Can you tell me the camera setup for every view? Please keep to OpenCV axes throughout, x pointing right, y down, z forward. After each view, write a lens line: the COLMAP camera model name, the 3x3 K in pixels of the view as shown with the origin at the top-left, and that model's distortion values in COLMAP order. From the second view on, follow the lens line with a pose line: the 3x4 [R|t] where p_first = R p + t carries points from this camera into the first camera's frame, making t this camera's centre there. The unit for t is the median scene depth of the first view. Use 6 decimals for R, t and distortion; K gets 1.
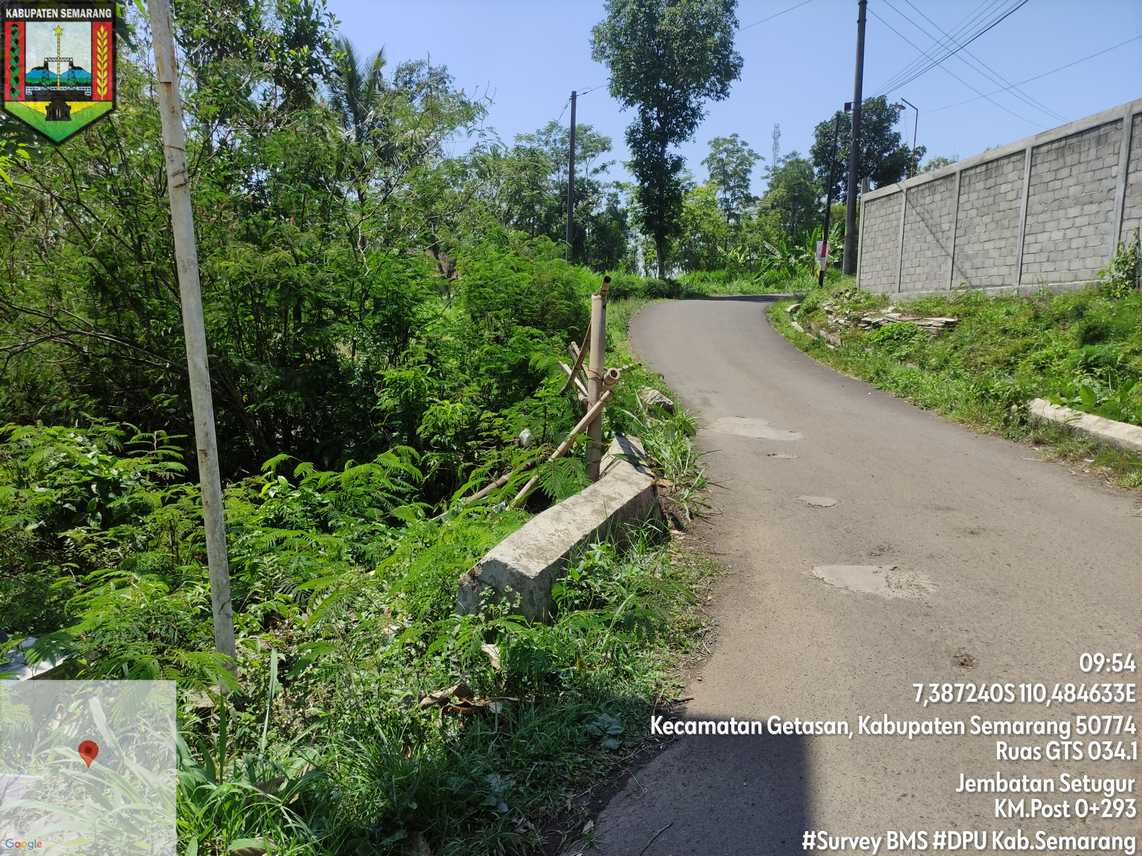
lens RADIAL K [[839.6, 0, 564.5], [0, 839.6, 428.2], [0, 0, 1]] dist [0.052672, -0.049257]
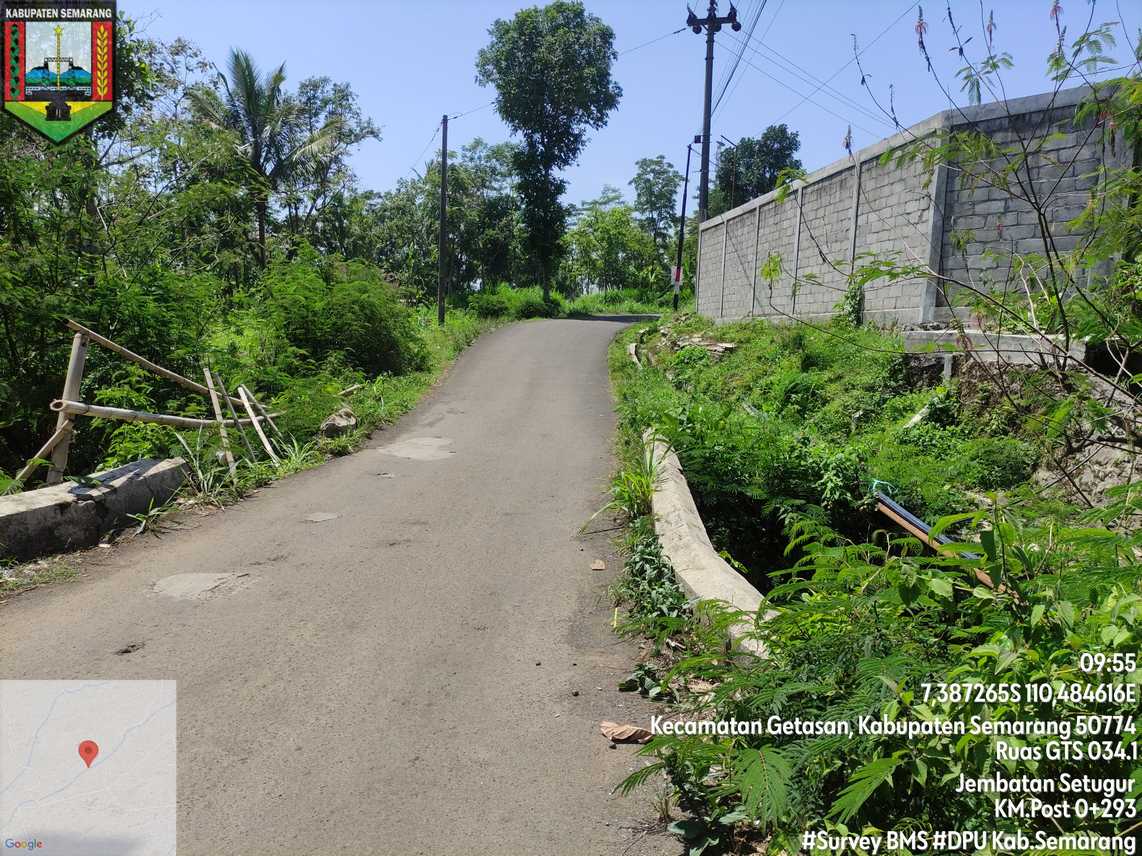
lens RADIAL K [[839.6, 0, 571.4], [0, 839.6, 426.3], [0, 0, 1]] dist [0.052672, -0.049257]
pose [[0.998222, 0.006755, 0.059214, 0.173016], [-0.005713, 0.999826, -0.017739, -0.005184], [-0.059323, 0.017369, 0.998088, -0.046051]]
